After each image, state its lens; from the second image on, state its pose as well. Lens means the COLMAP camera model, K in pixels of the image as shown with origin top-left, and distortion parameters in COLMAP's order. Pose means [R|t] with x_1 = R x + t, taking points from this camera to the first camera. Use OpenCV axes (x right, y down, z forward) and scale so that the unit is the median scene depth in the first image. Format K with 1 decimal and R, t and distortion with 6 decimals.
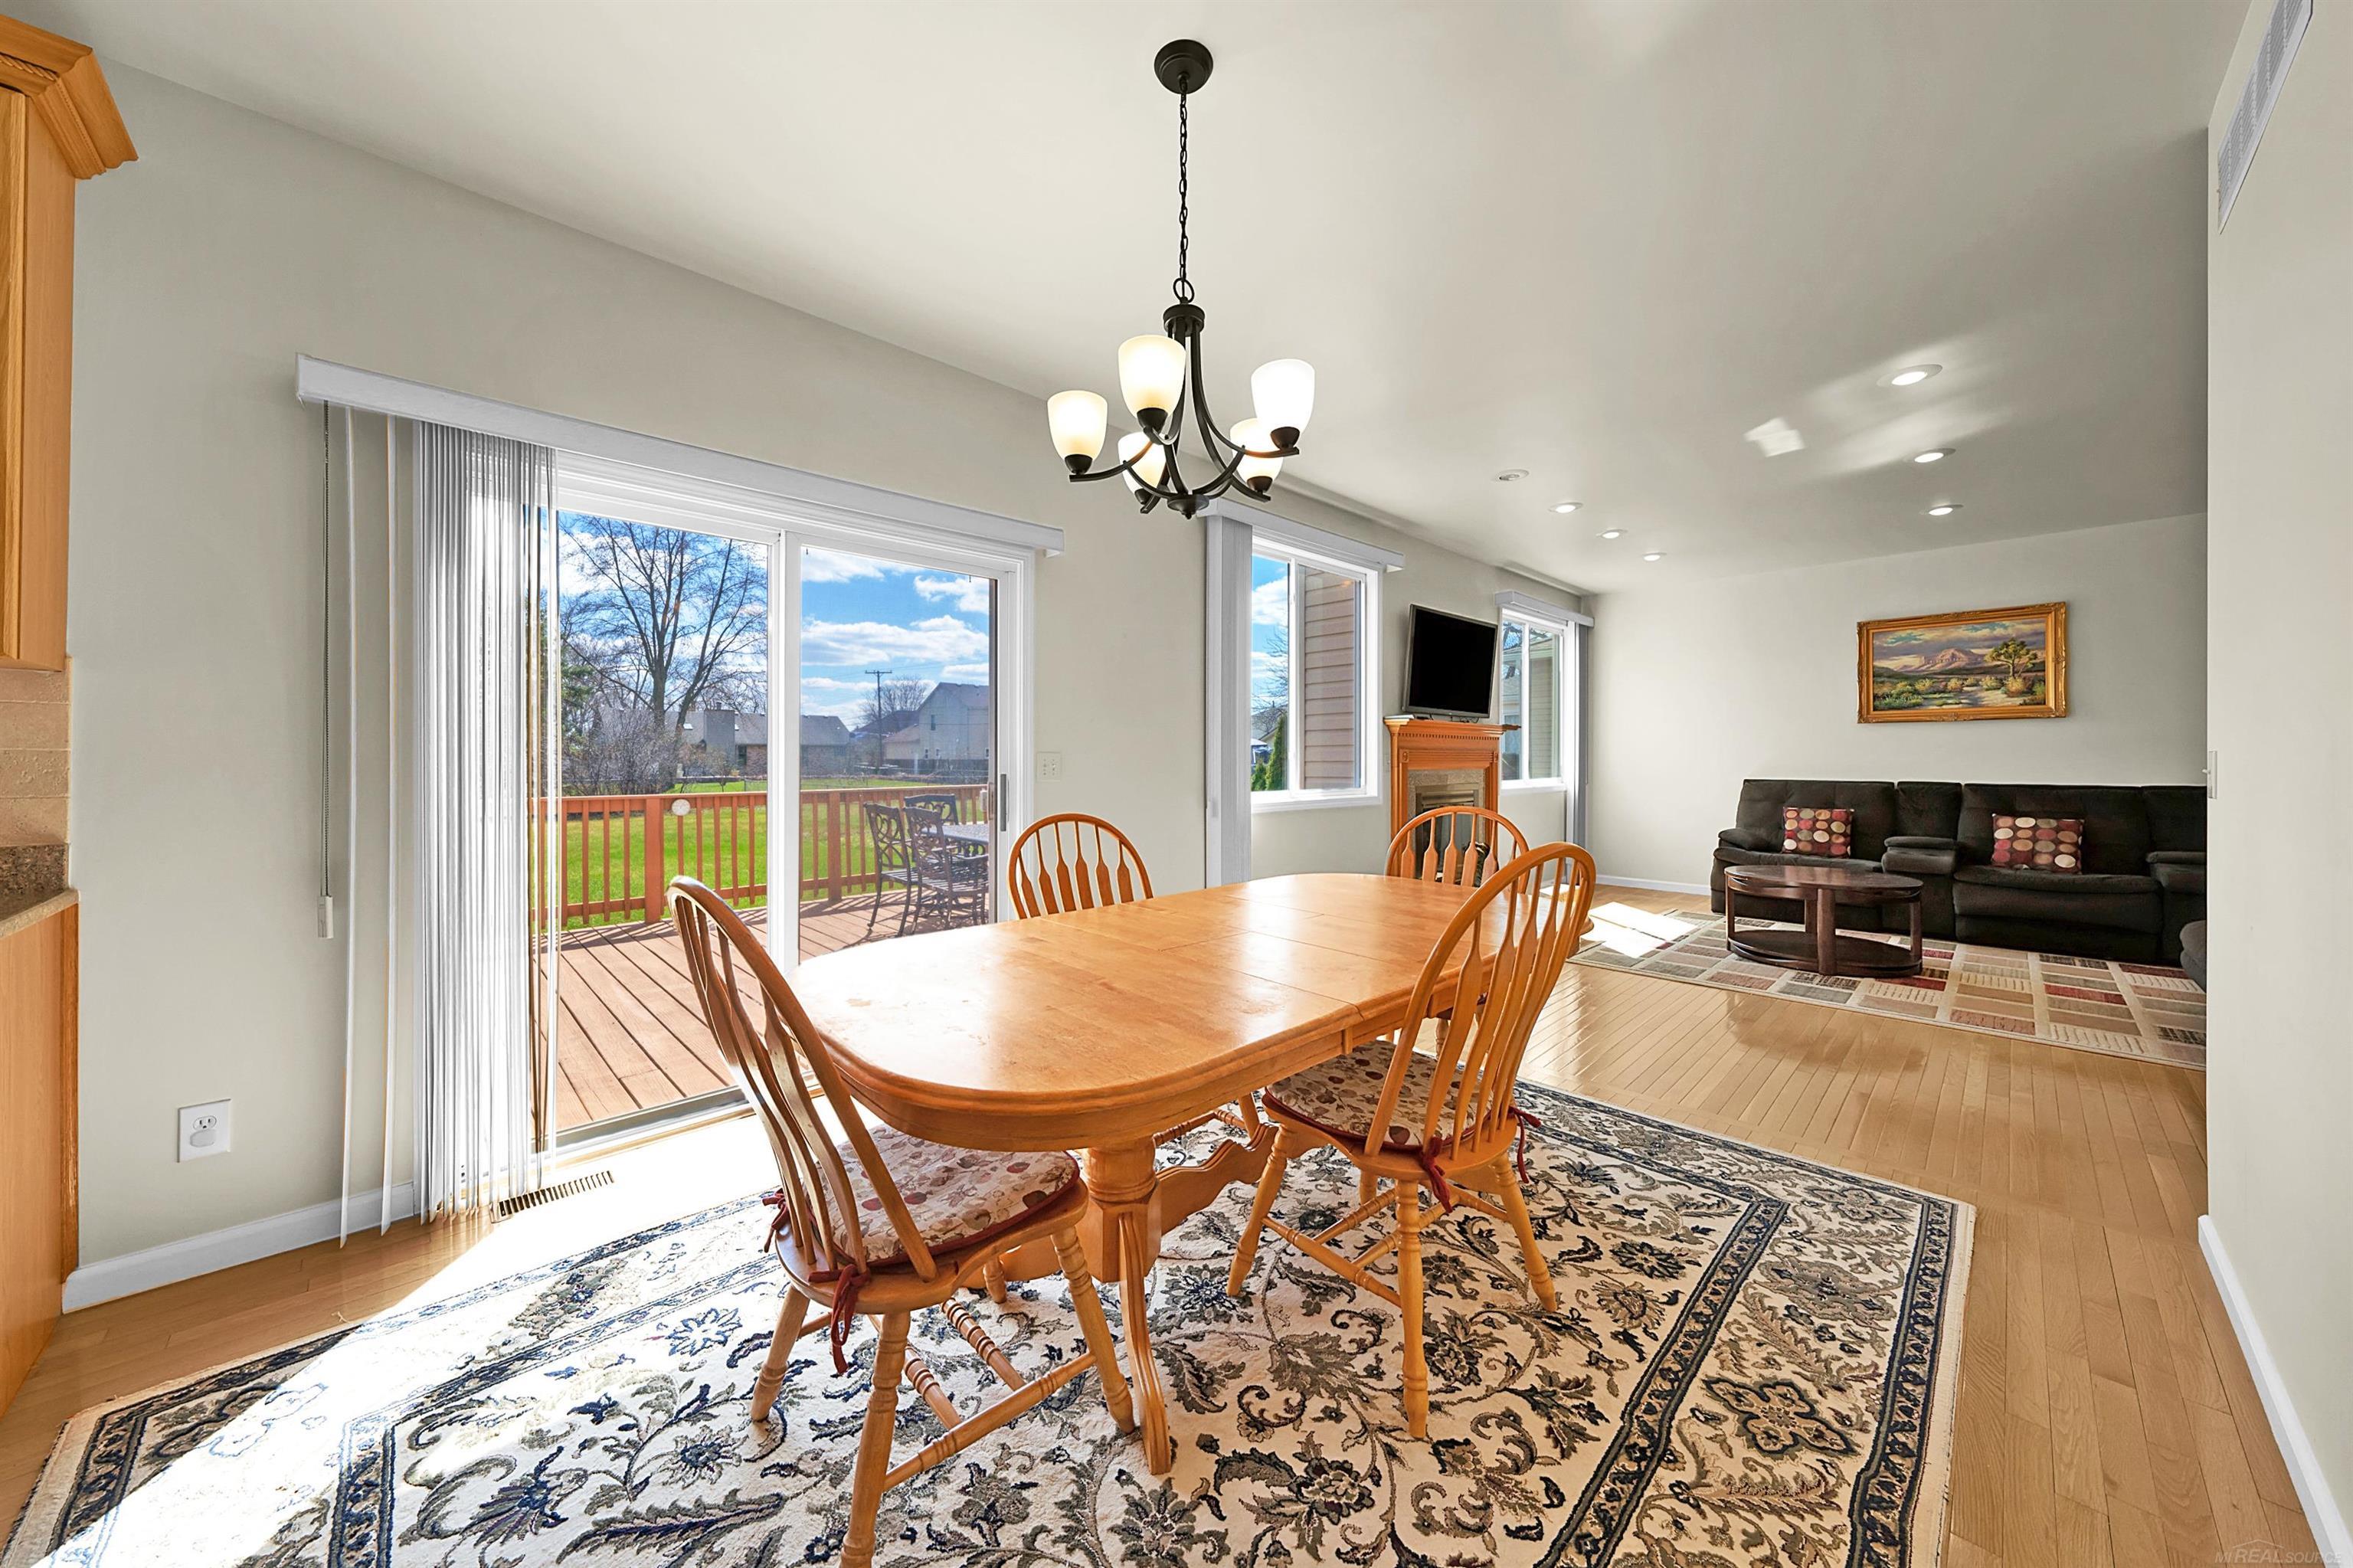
lens RADIAL K [[815.6, 0, 1172.4], [0, 815.6, 759.3], [0, 0, 1]] dist [-0.001490, -0.000093]
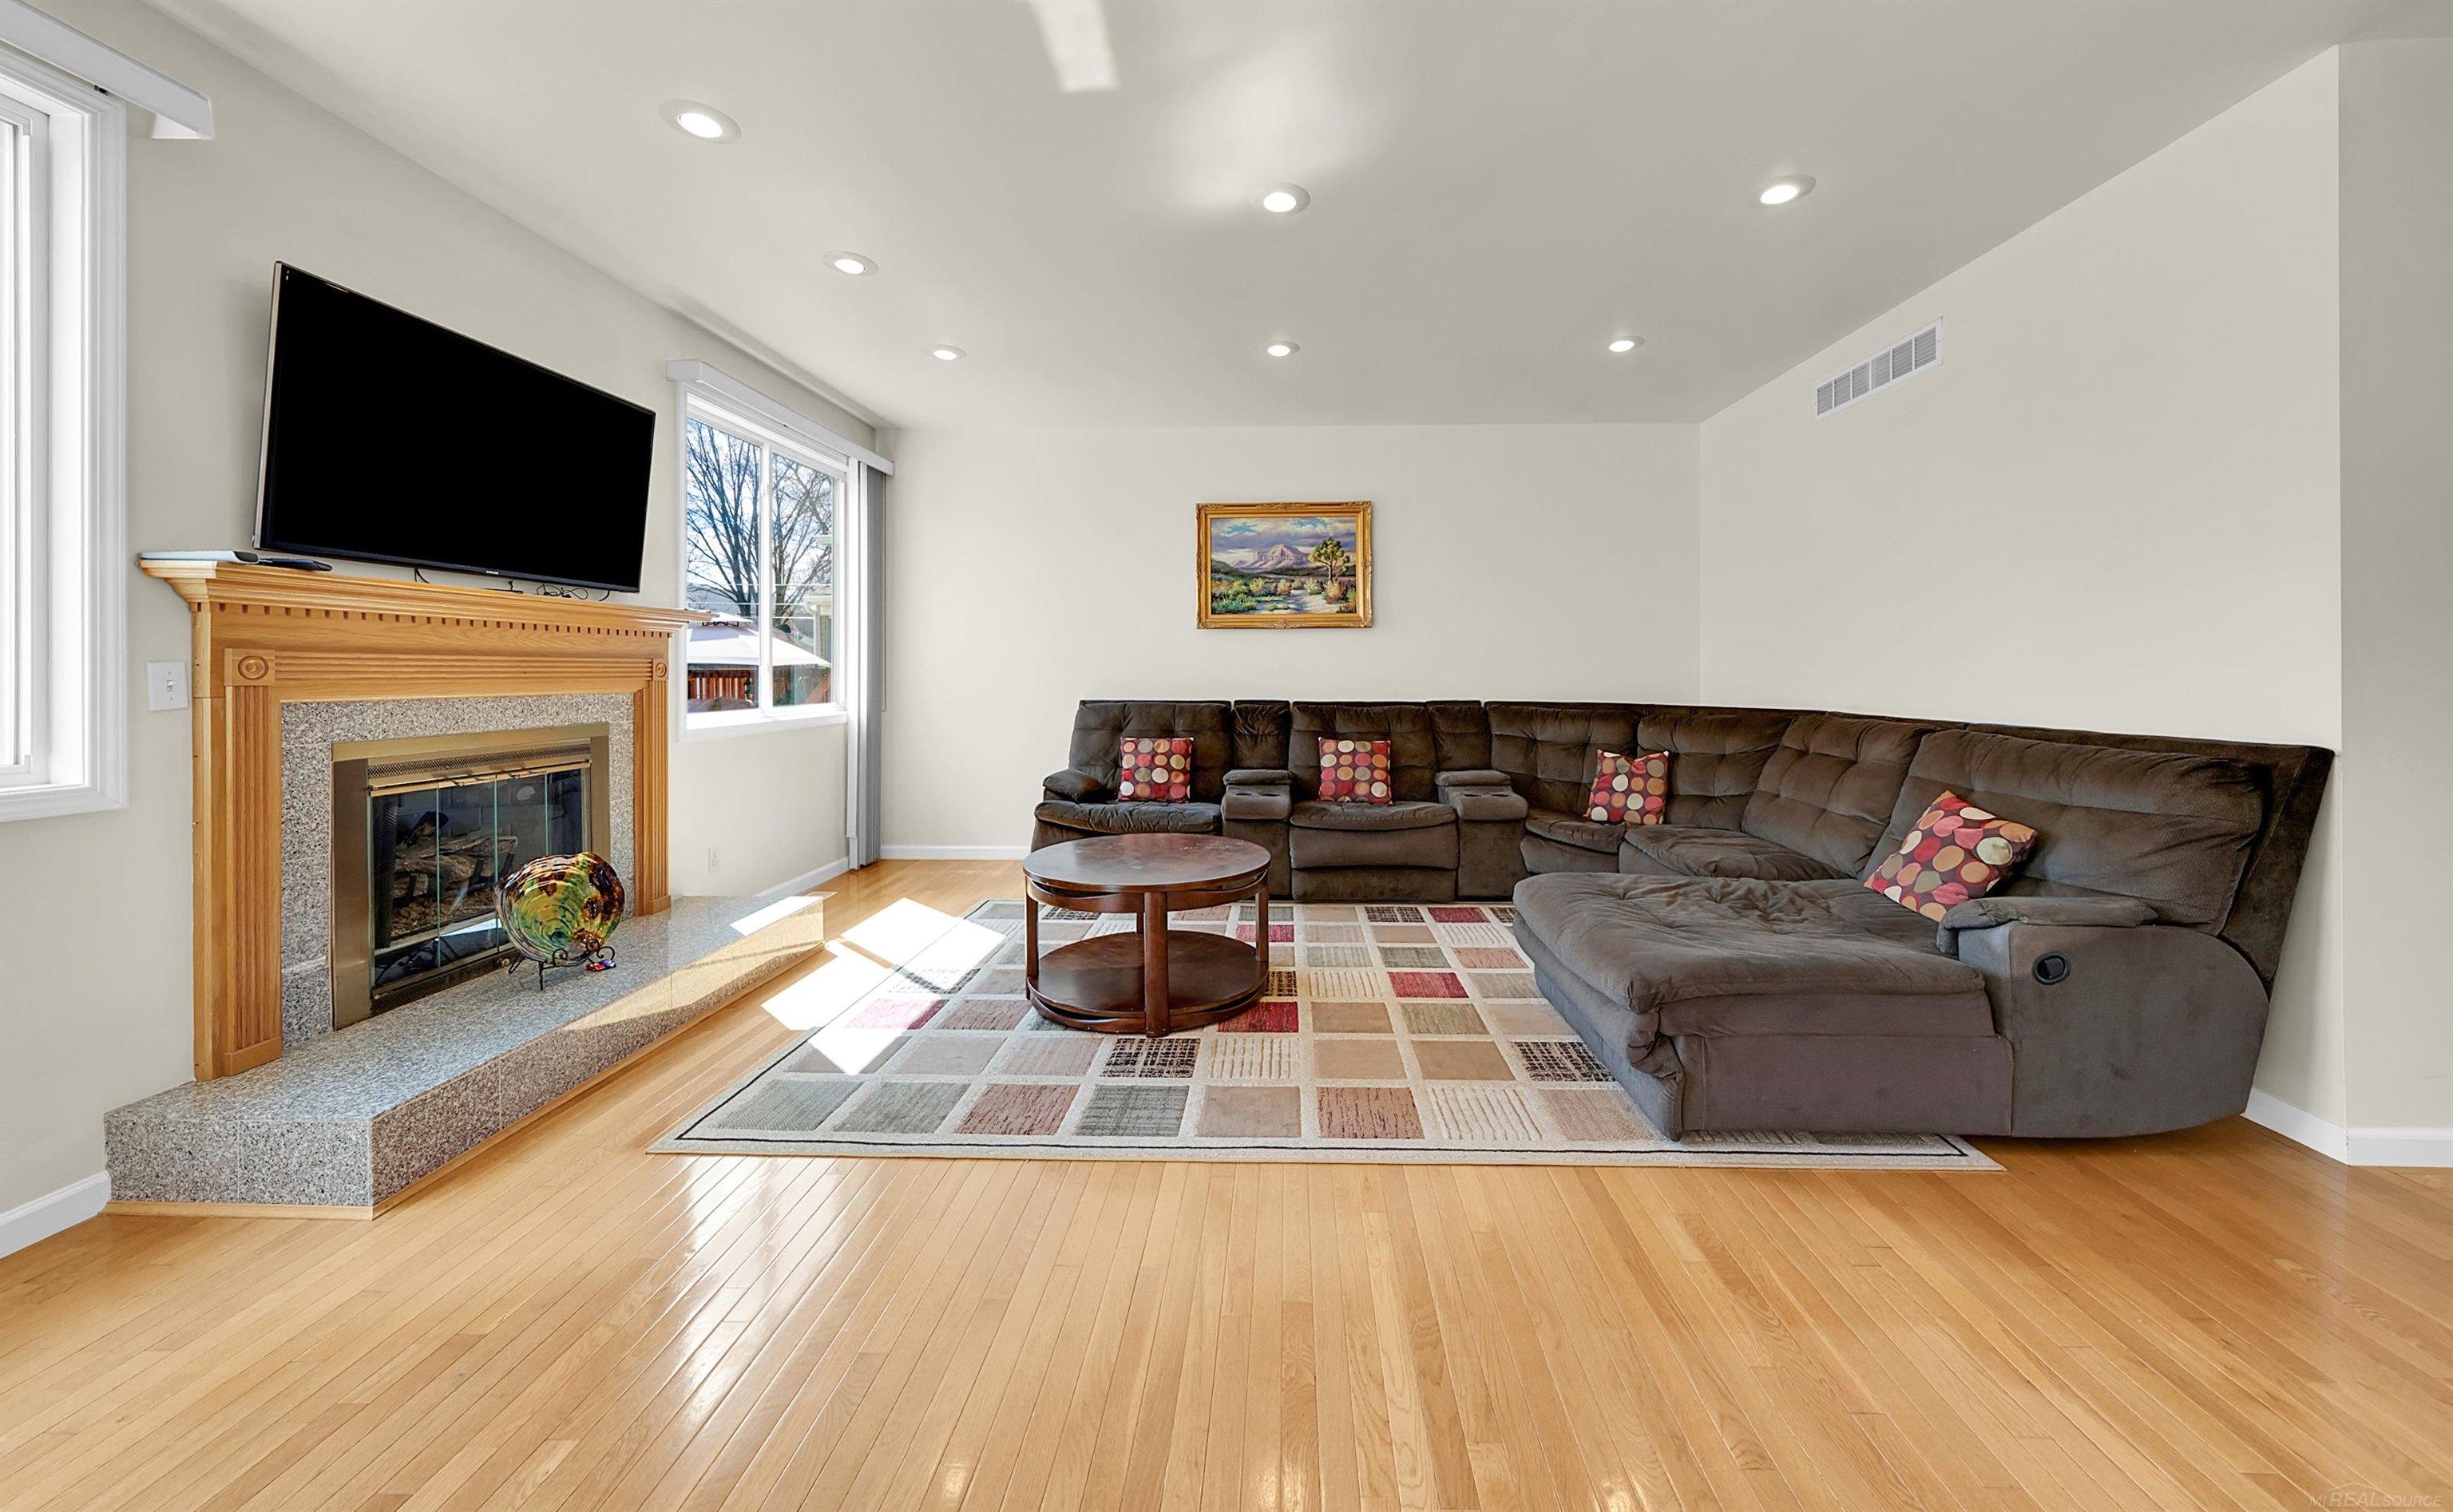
lens RADIAL K [[7946.7, 0, 1226.4], [0, 7946.7, 755.4], [0, 0, 1]] dist [-0.148270, 0.000000]
pose [[0.761054, -0.009690, 0.648616, -4.294844], [0.001987, 0.999919, 0.012606, -0.018286], [-0.648686, -0.008305, 0.761011, -5.071129]]
